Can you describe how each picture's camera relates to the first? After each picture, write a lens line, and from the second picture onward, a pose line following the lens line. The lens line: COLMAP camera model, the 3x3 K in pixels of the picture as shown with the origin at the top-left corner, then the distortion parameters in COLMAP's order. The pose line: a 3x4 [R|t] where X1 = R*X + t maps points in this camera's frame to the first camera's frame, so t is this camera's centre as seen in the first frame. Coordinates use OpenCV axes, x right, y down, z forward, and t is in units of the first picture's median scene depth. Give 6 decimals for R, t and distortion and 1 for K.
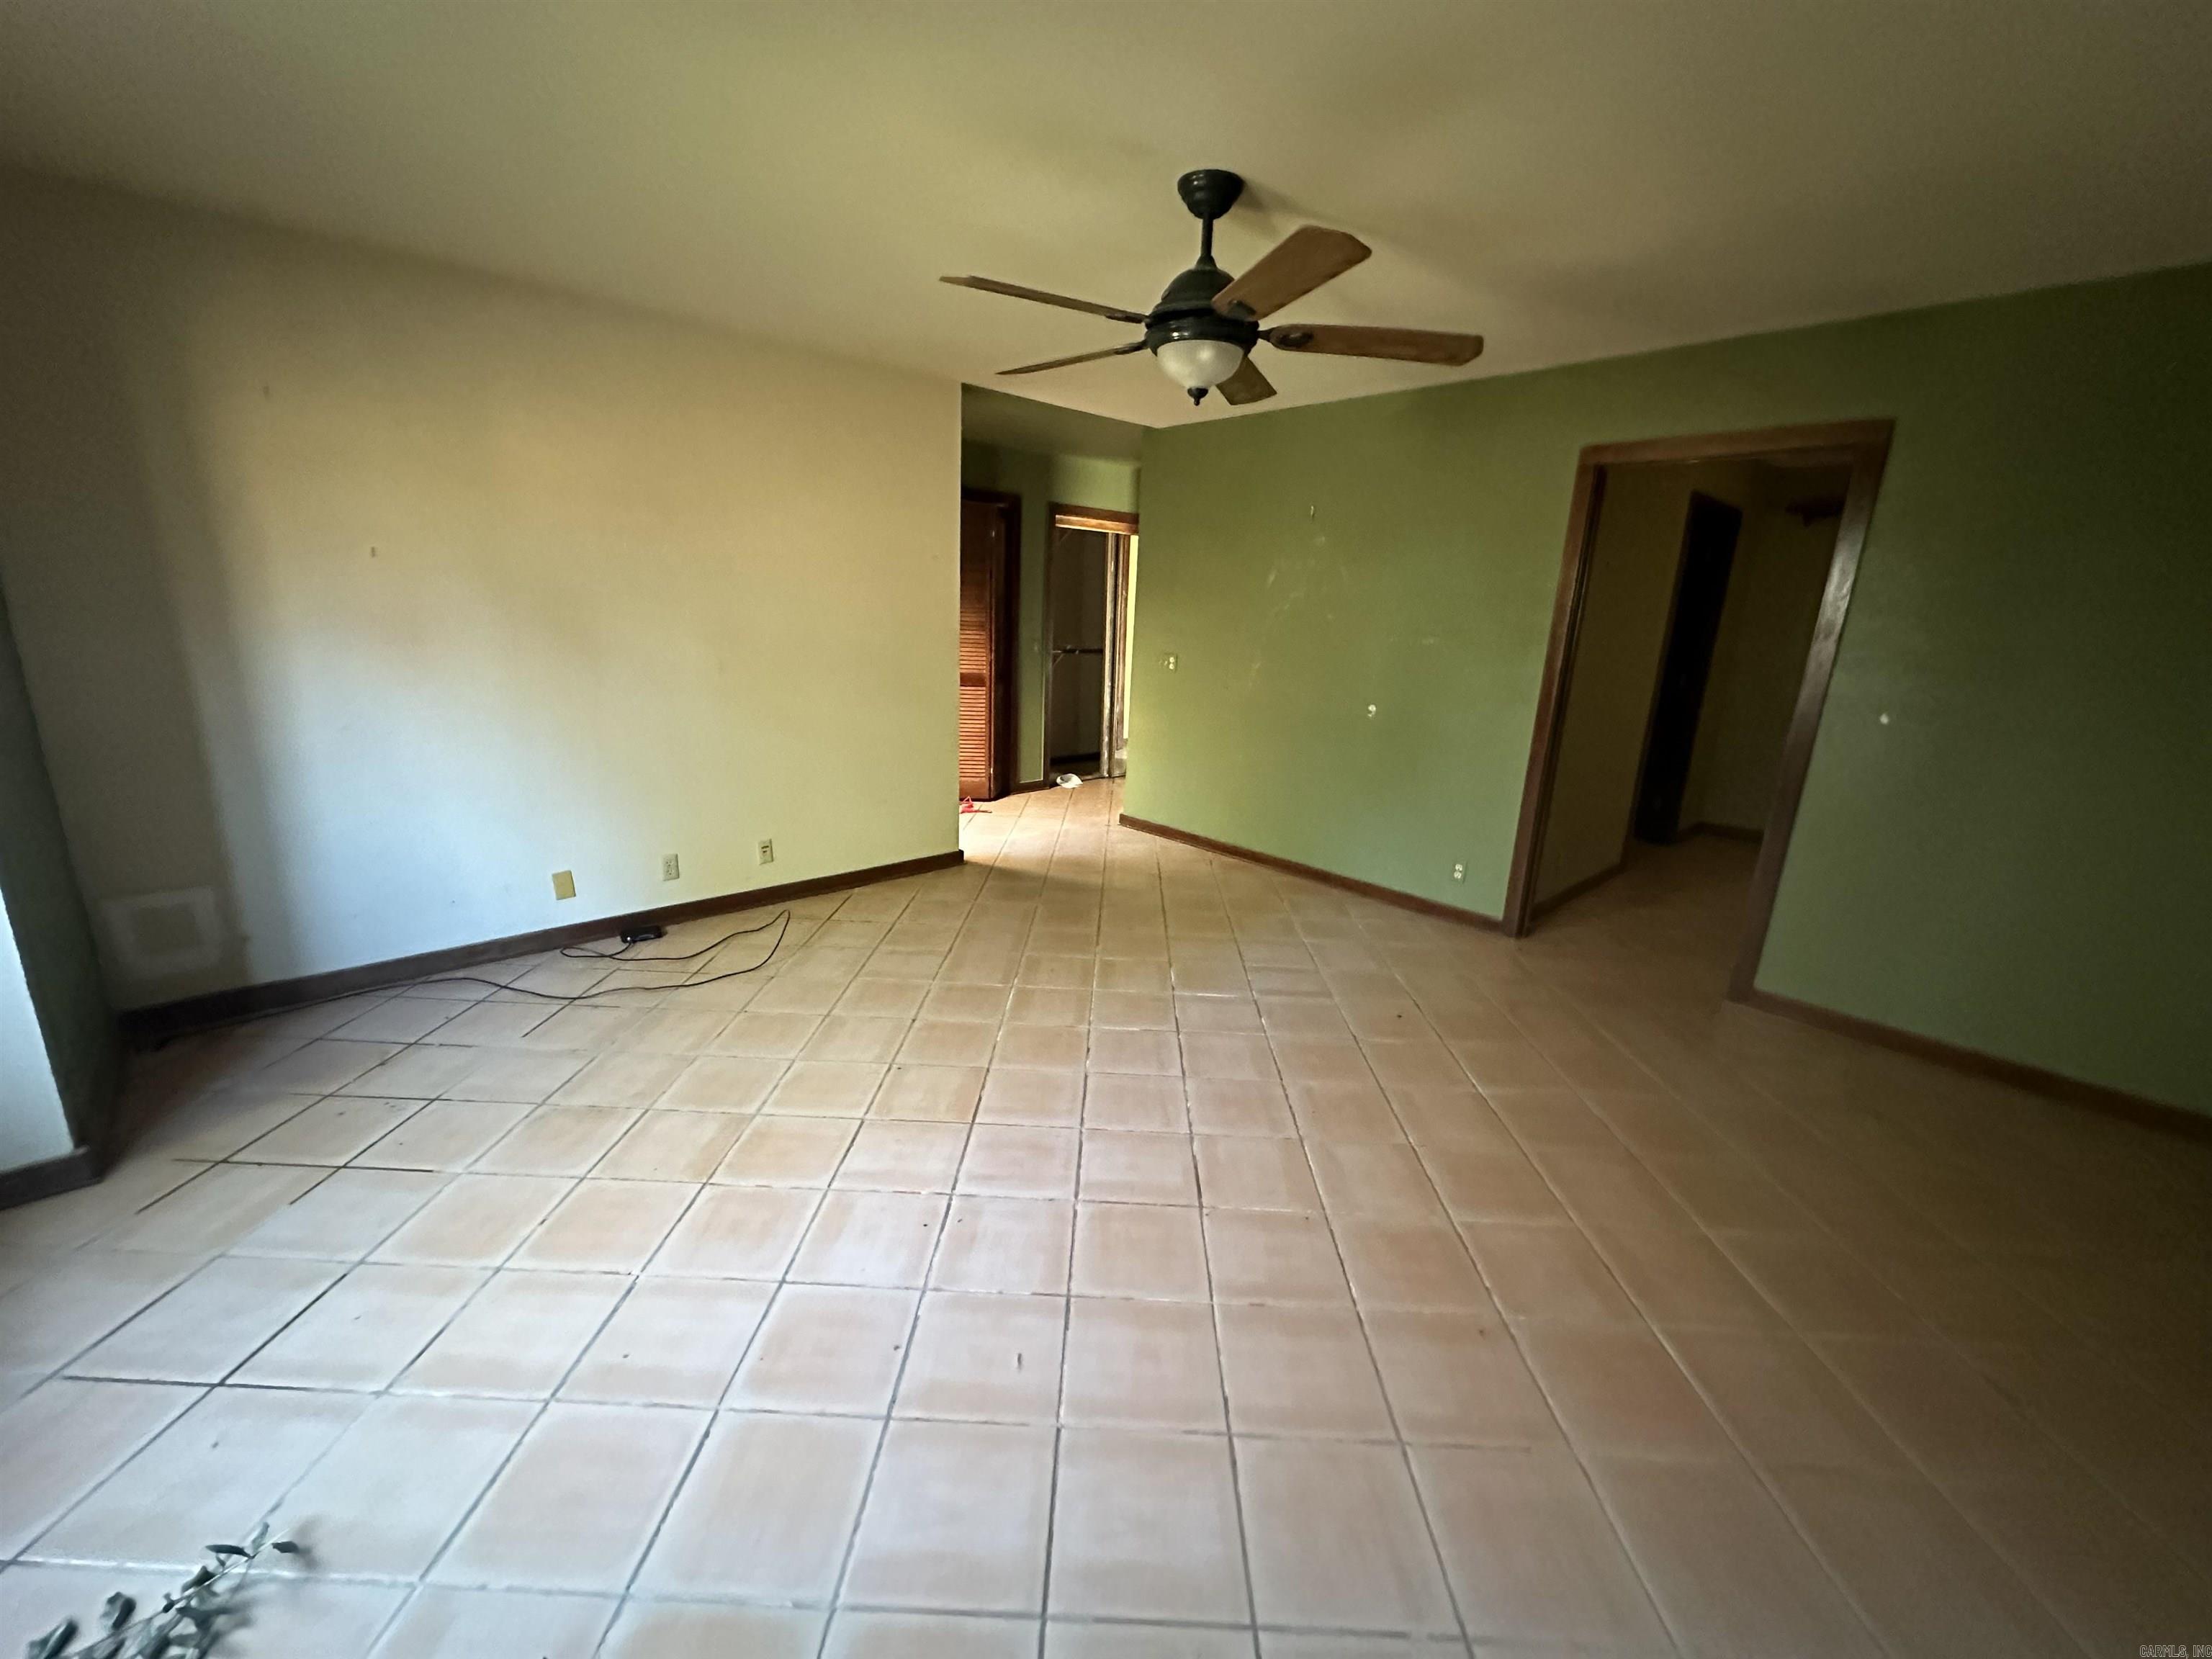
lens RADIAL K [[877.4, 0, 1111.3], [0, 877.4, 825.4], [0, 0, 1]] dist [-0.000179, 0.000357]
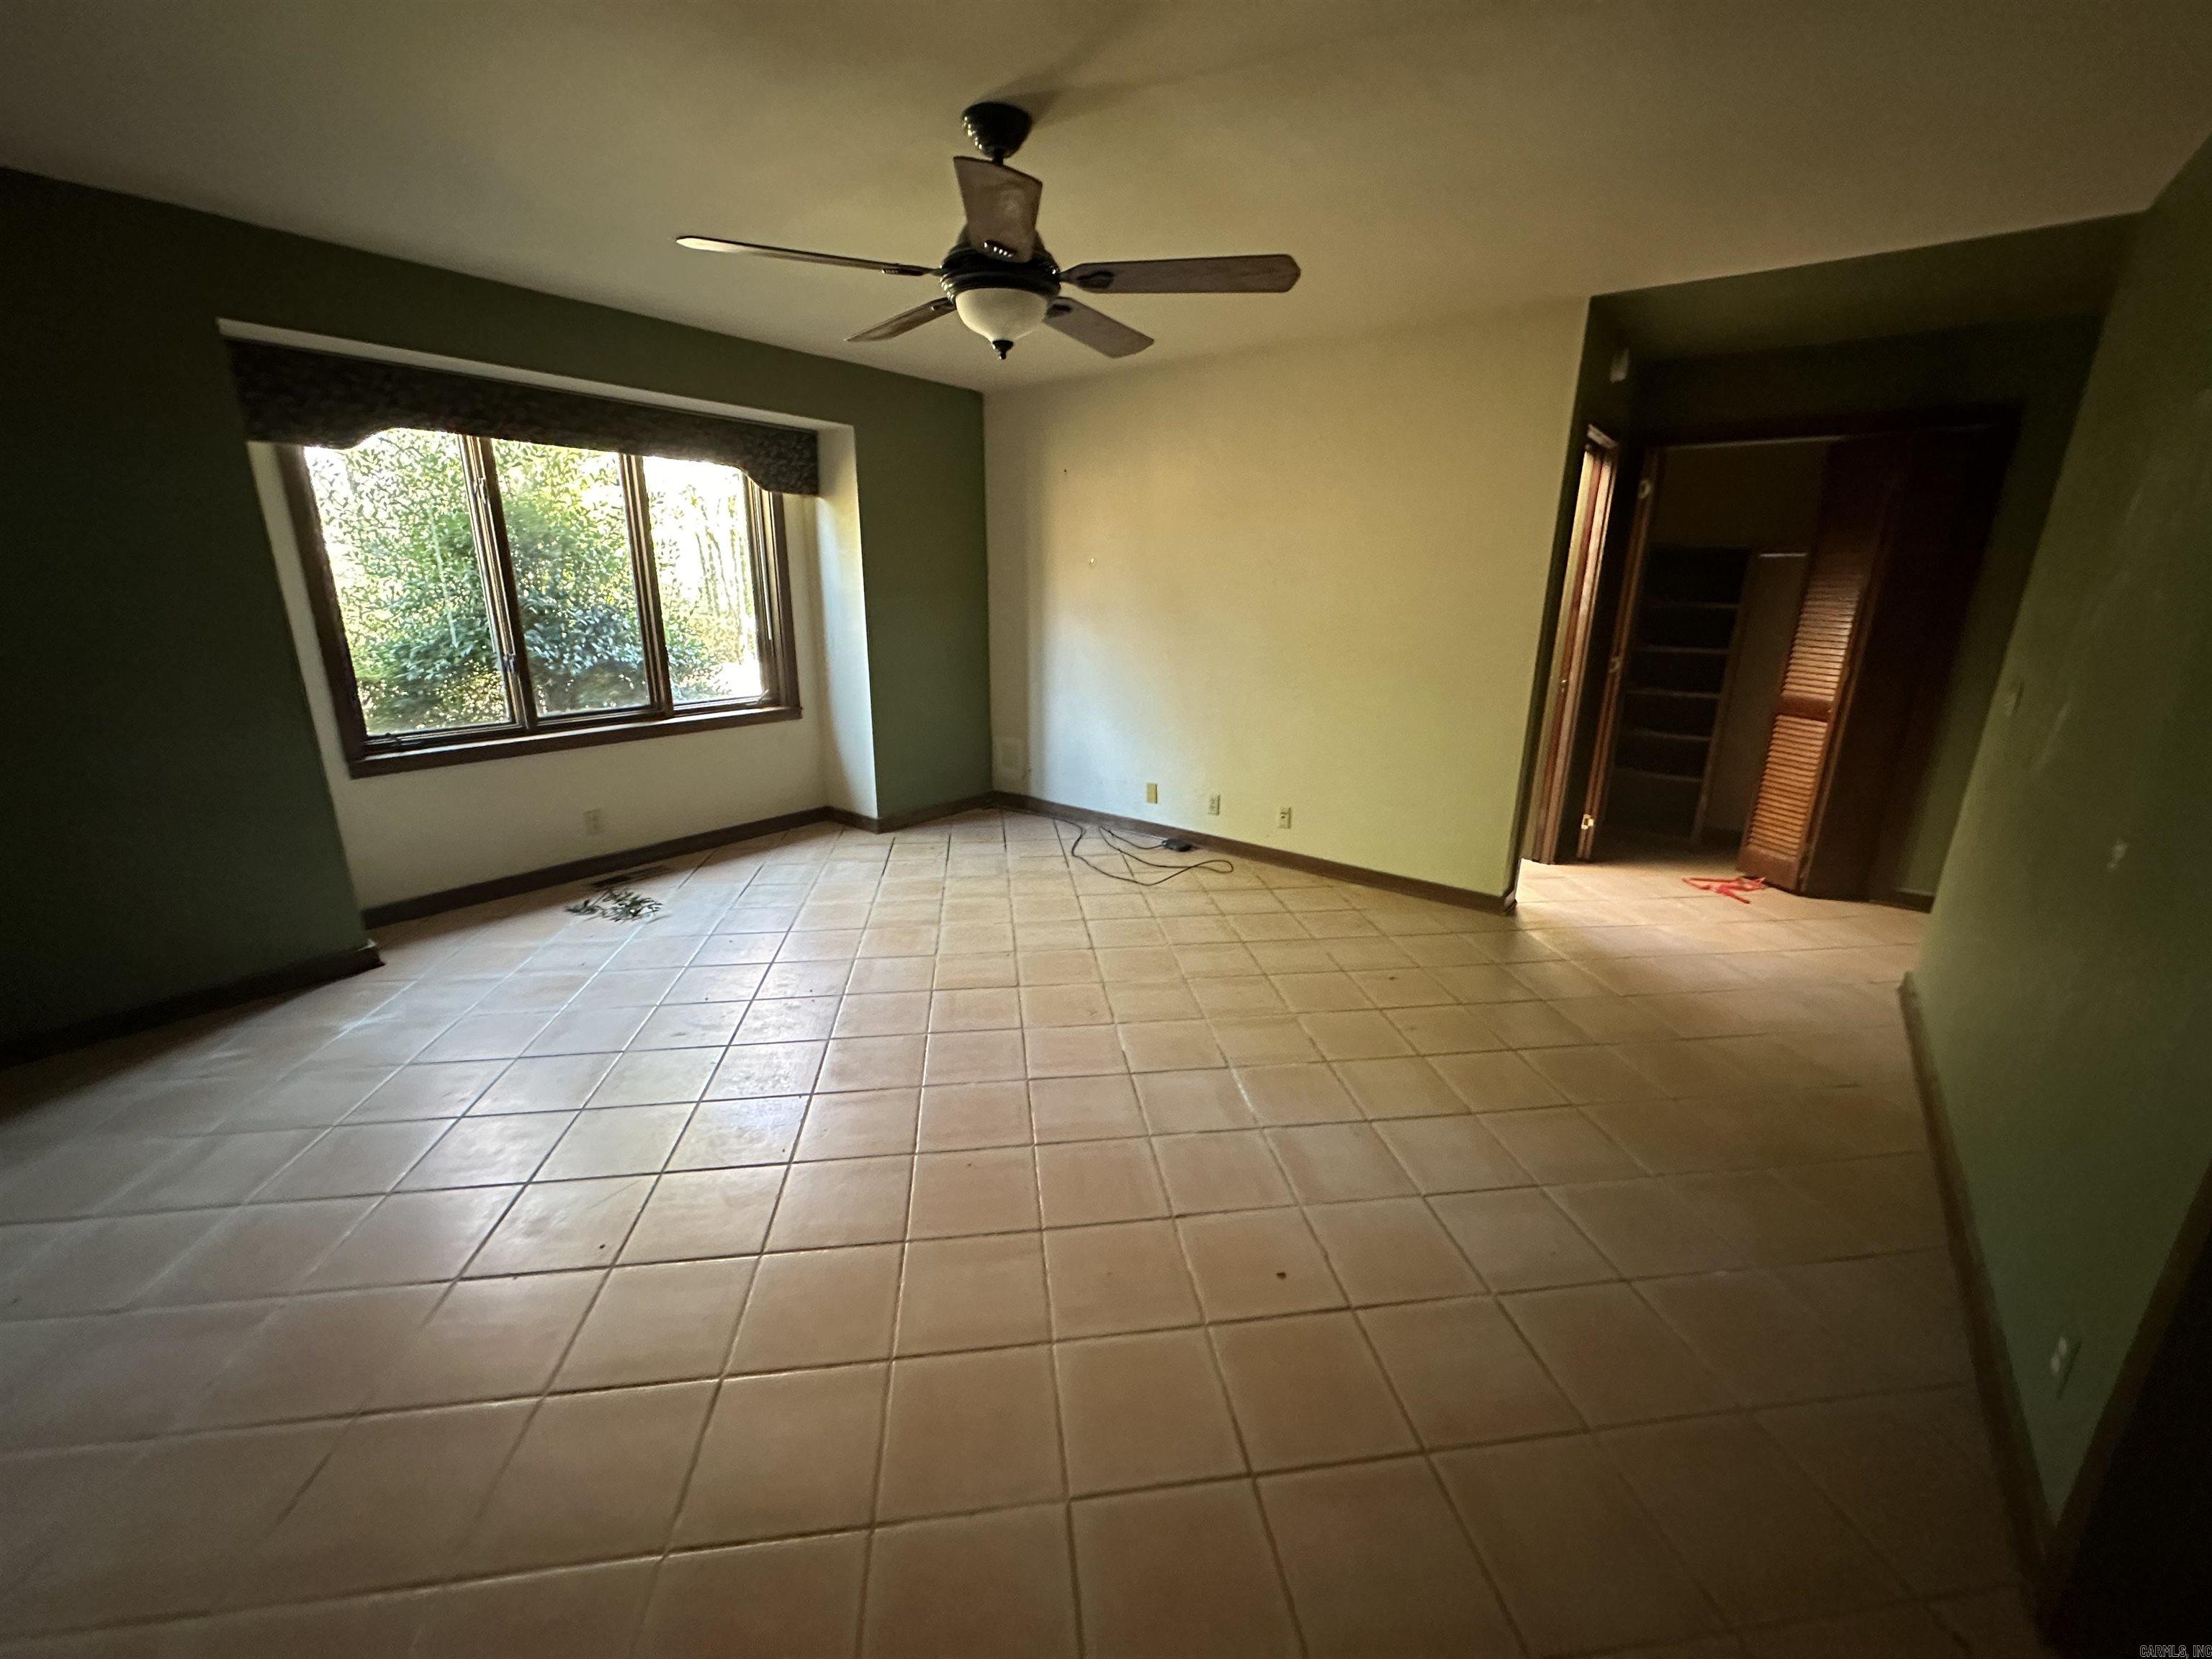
lens RADIAL K [[877.4, 0, 1114.3], [0, 877.4, 831.6], [0, 0, 1]] dist [-0.000179, 0.000357]
pose [[0.168483, 0.242980, -0.955288, 0.750284], [-0.250858, 0.947801, 0.196832, -0.139485], [0.953249, 0.206479, 0.220641, 0.669061]]
